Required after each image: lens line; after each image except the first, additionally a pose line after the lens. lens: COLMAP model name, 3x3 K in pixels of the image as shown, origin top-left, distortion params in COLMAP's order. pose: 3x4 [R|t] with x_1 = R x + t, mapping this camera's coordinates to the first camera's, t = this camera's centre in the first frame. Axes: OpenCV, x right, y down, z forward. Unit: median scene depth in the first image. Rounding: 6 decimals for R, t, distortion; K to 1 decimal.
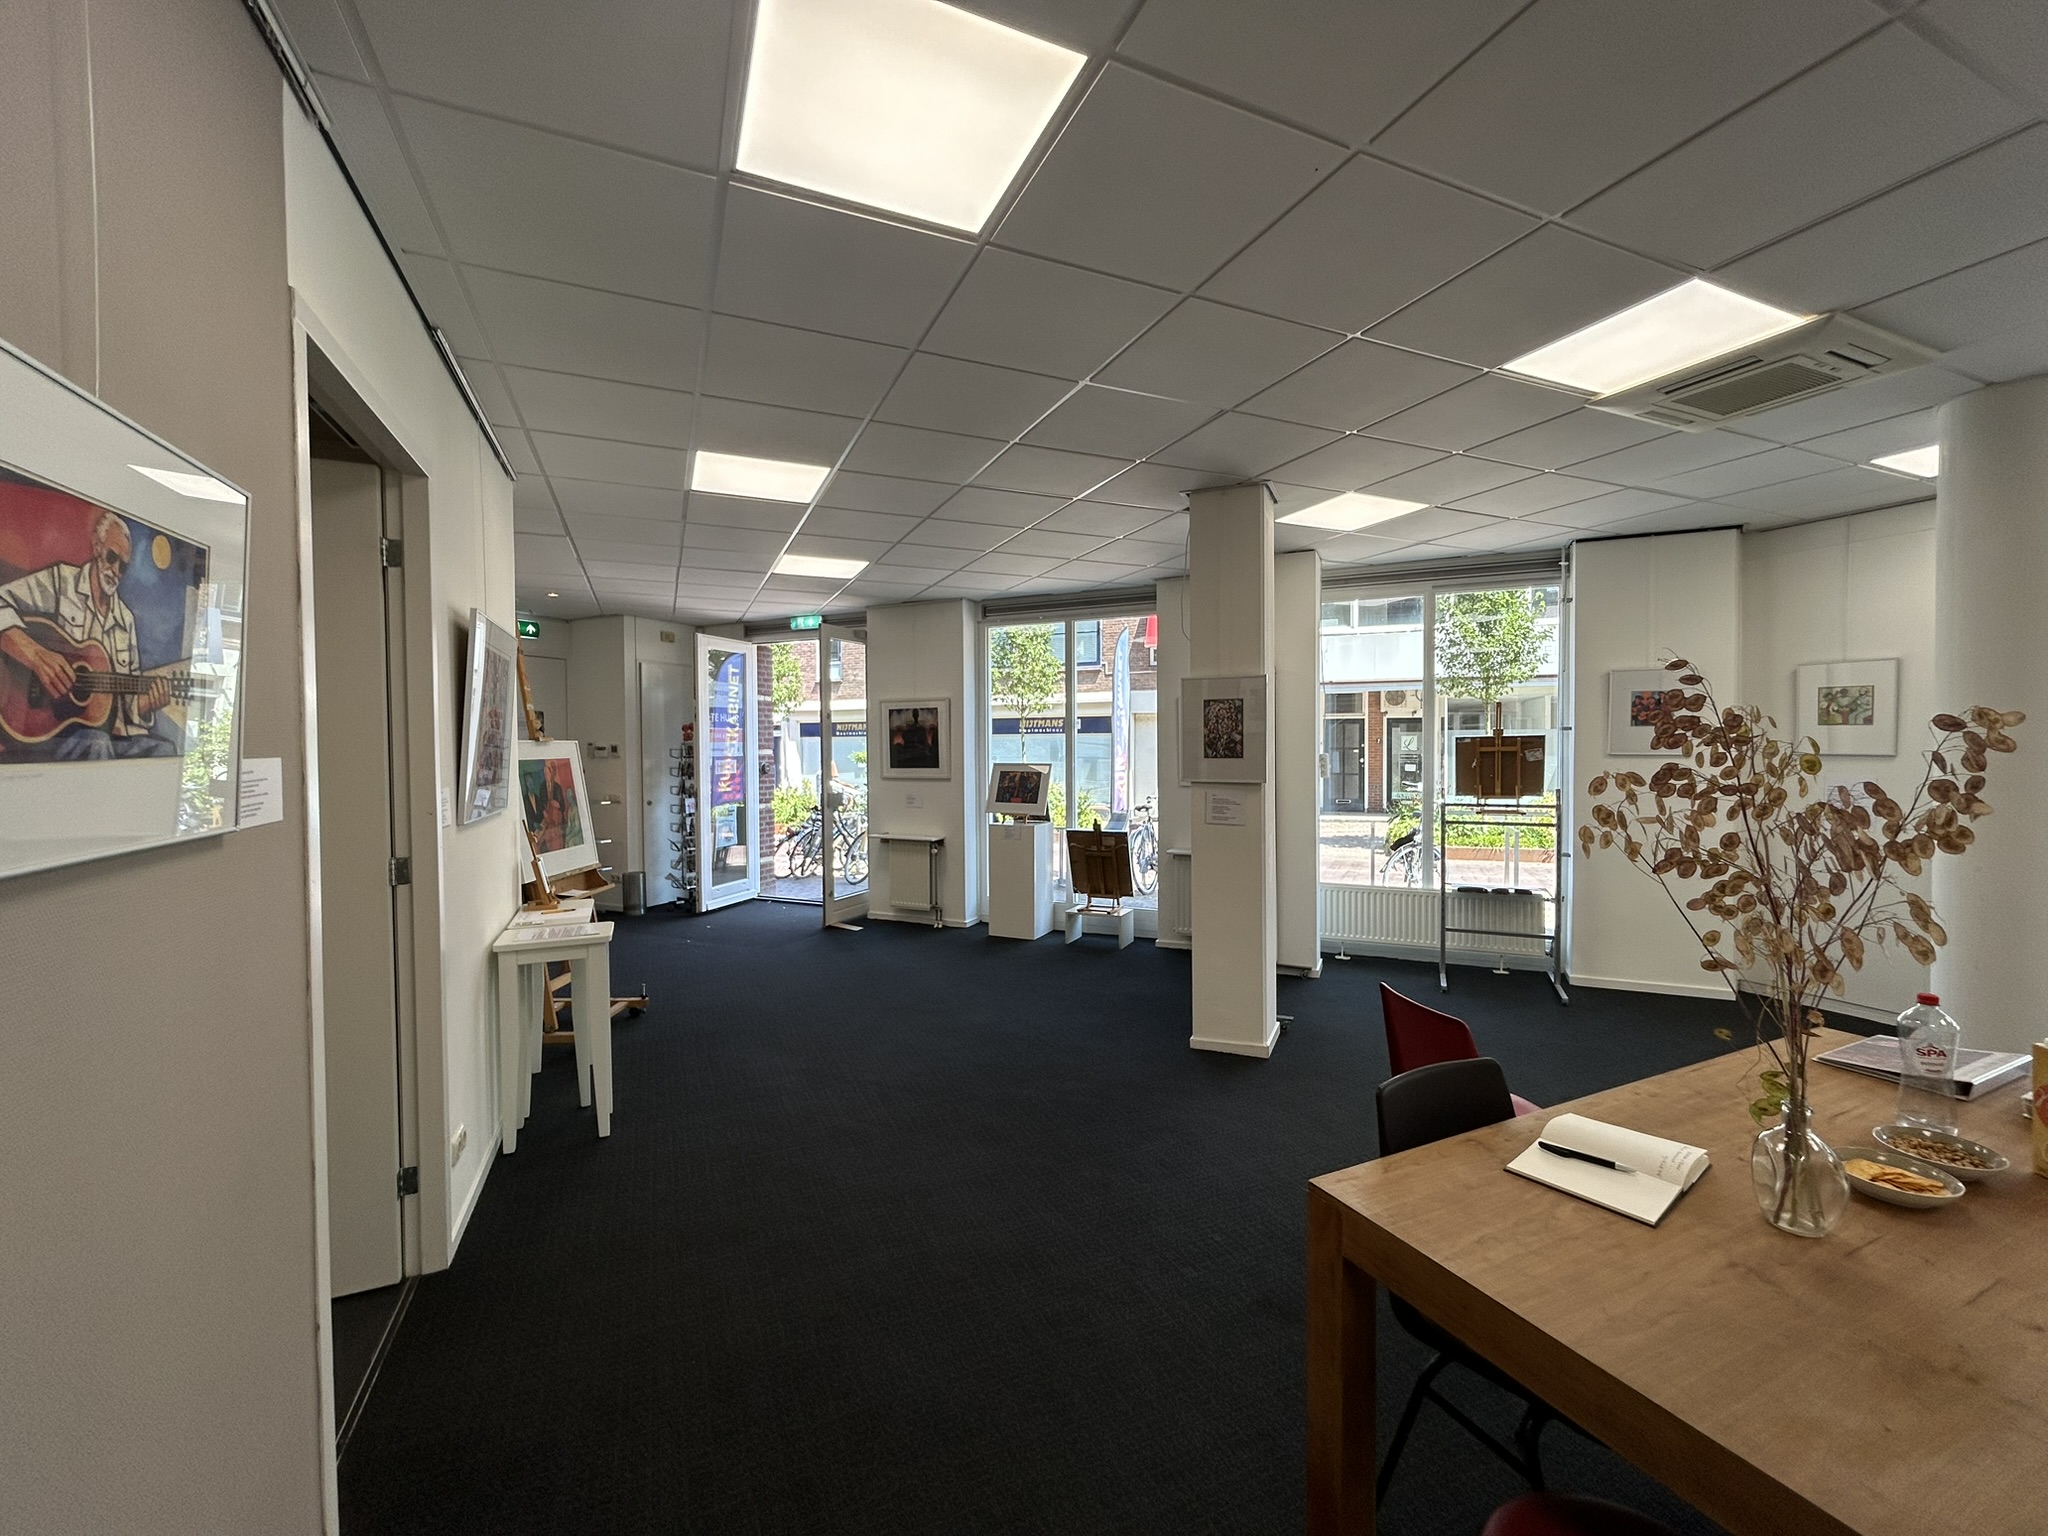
lens RADIAL K [[828.6, 0, 1019.4], [0, 828.6, 763.6], [0, 0, 1]] dist [-0.000031, 0.000012]
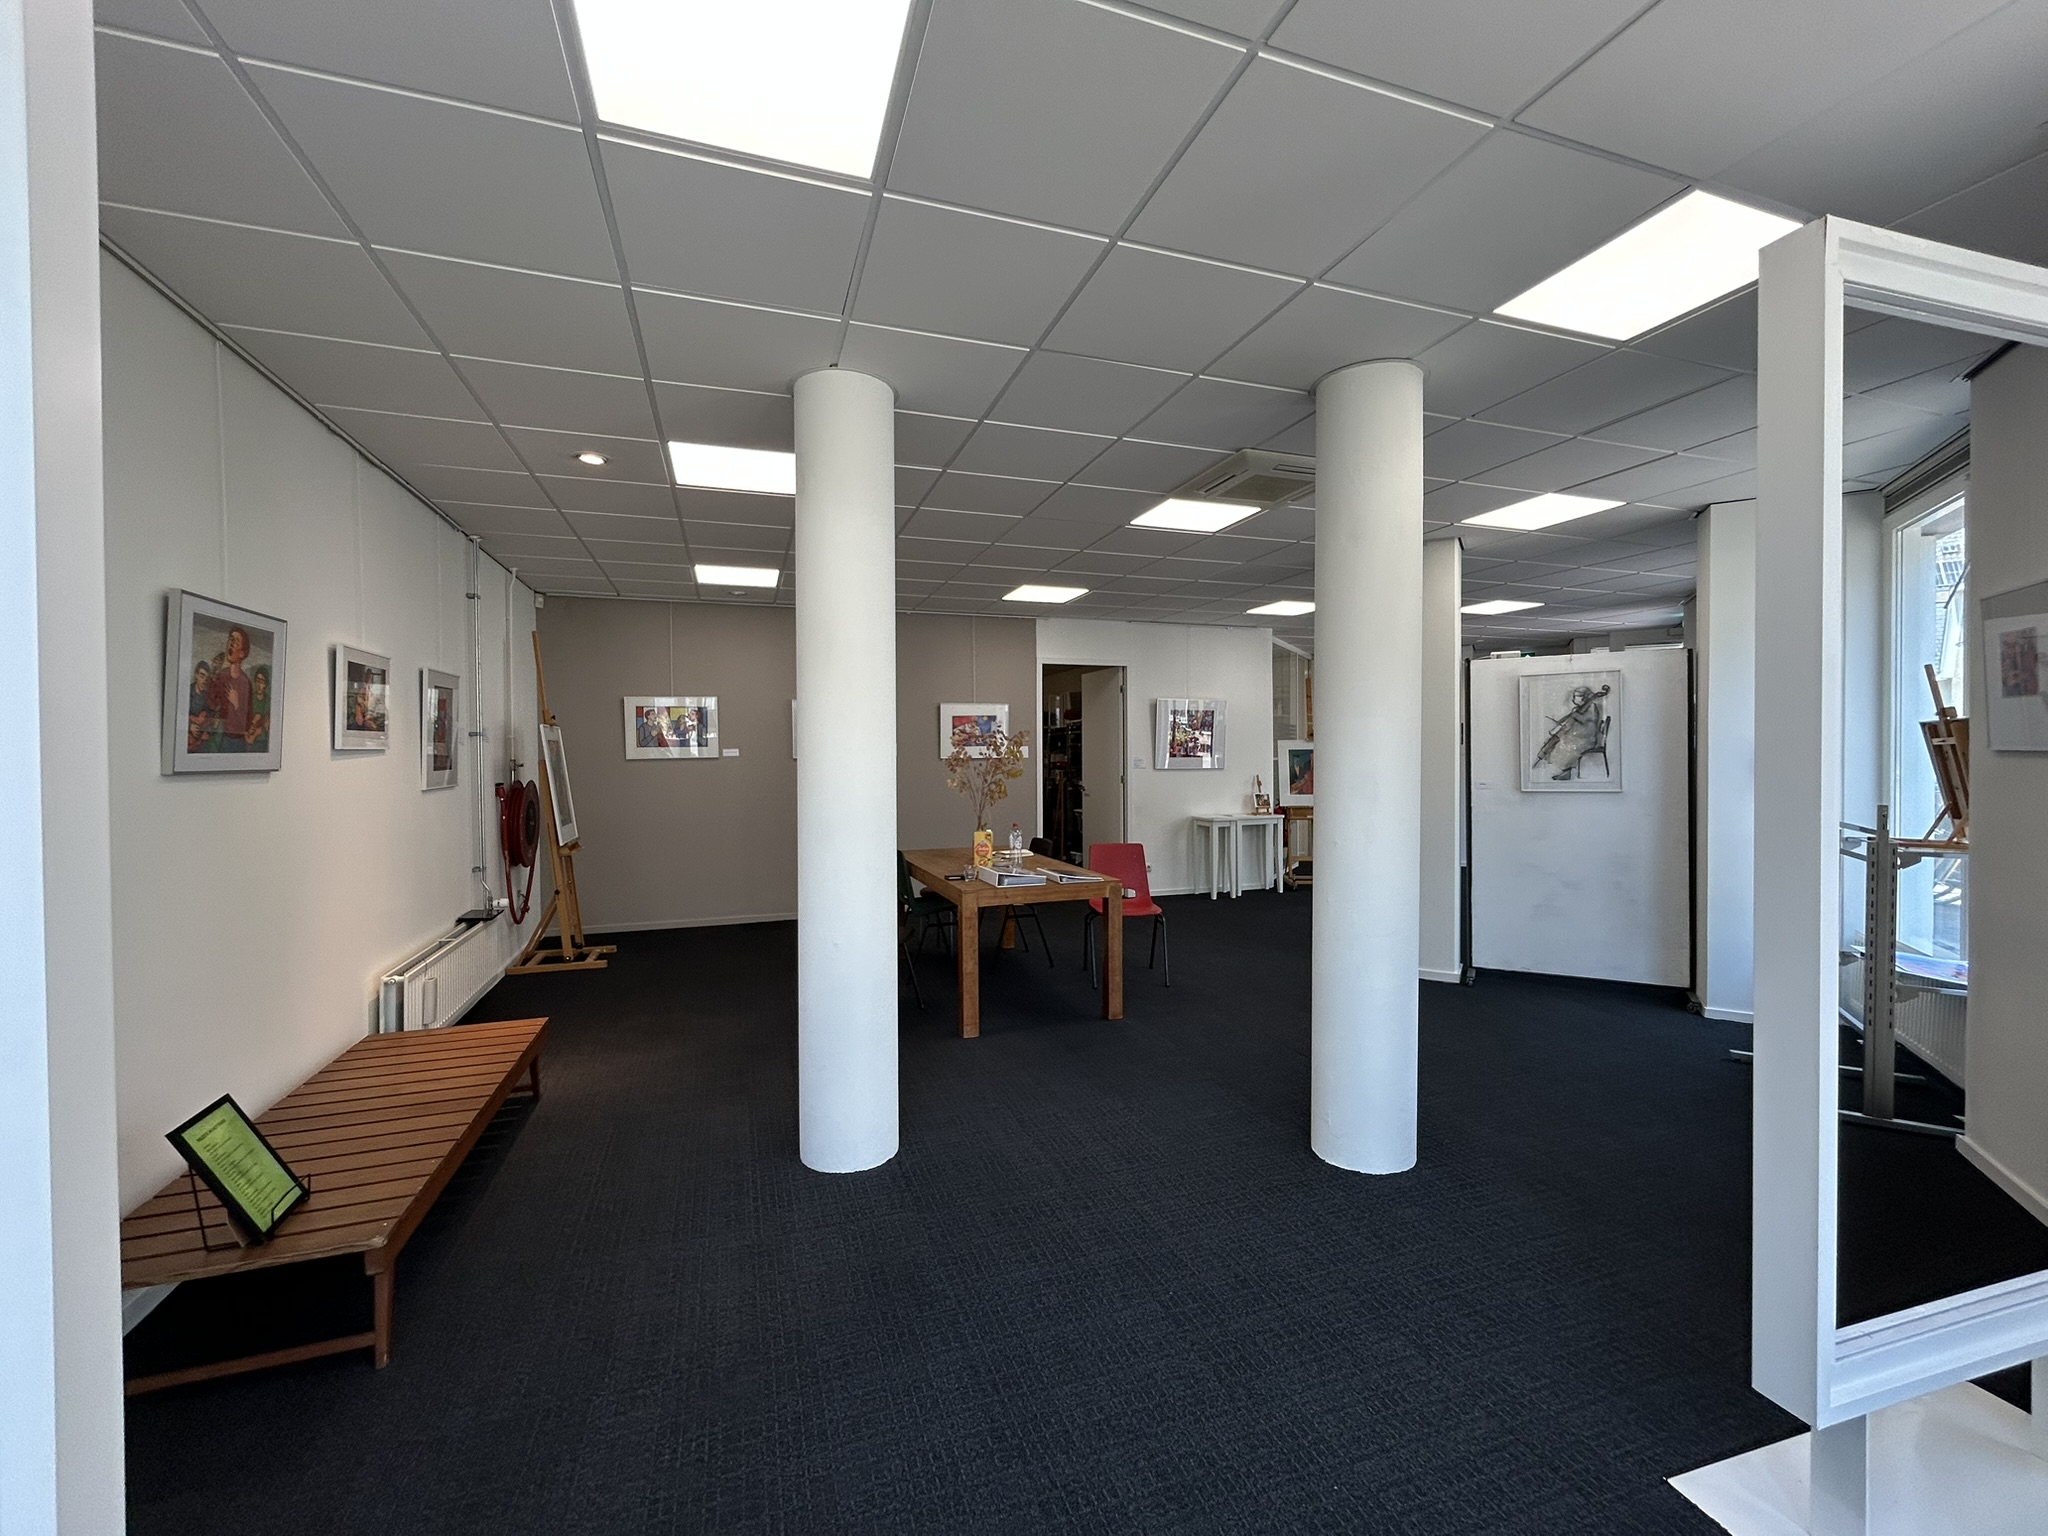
lens RADIAL K [[828.6, 0, 1019.4], [0, 828.6, 763.6], [0, 0, 1]] dist [-0.000031, 0.000012]
pose [[-0.084025, 0.021126, -0.996240, 0.991651], [-0.016921, 0.999601, 0.022625, -0.003213], [0.996320, 0.018759, -0.083634, 0.299584]]
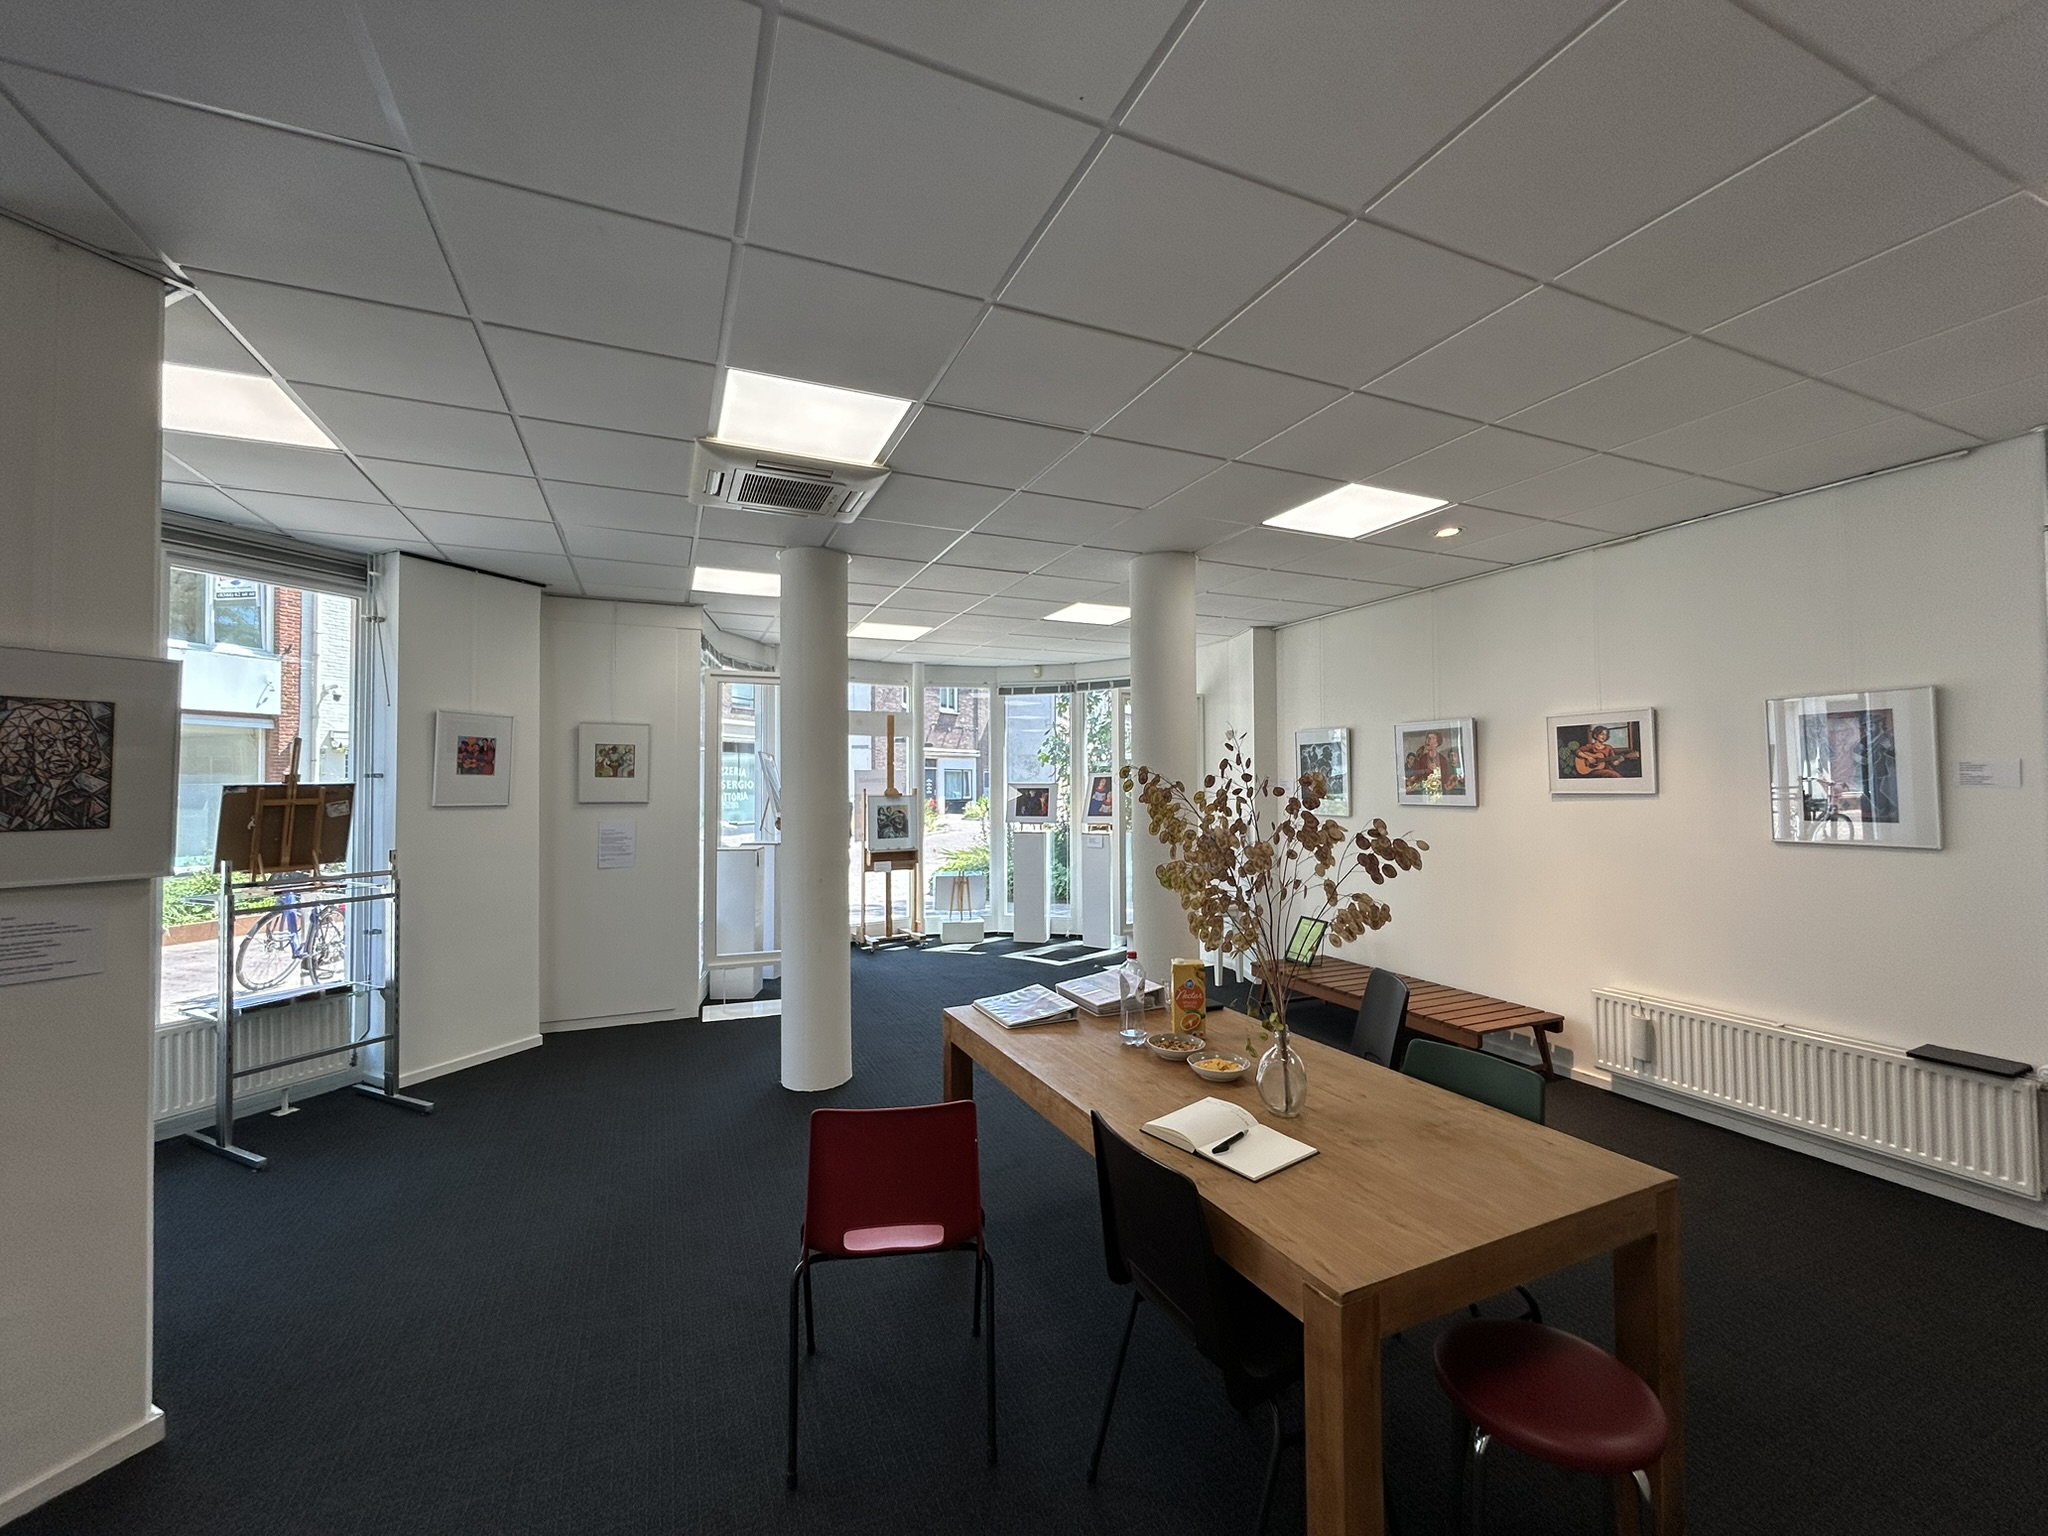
lens RADIAL K [[828.6, 0, 1019.4], [0, 828.6, 763.6], [0, 0, 1]] dist [-0.000031, 0.000012]
pose [[0.005850, 0.032128, 0.999467, -0.114674], [0.027285, 0.999106, -0.032276, -0.008107], [-0.999611, 0.027459, 0.004968, 0.277294]]
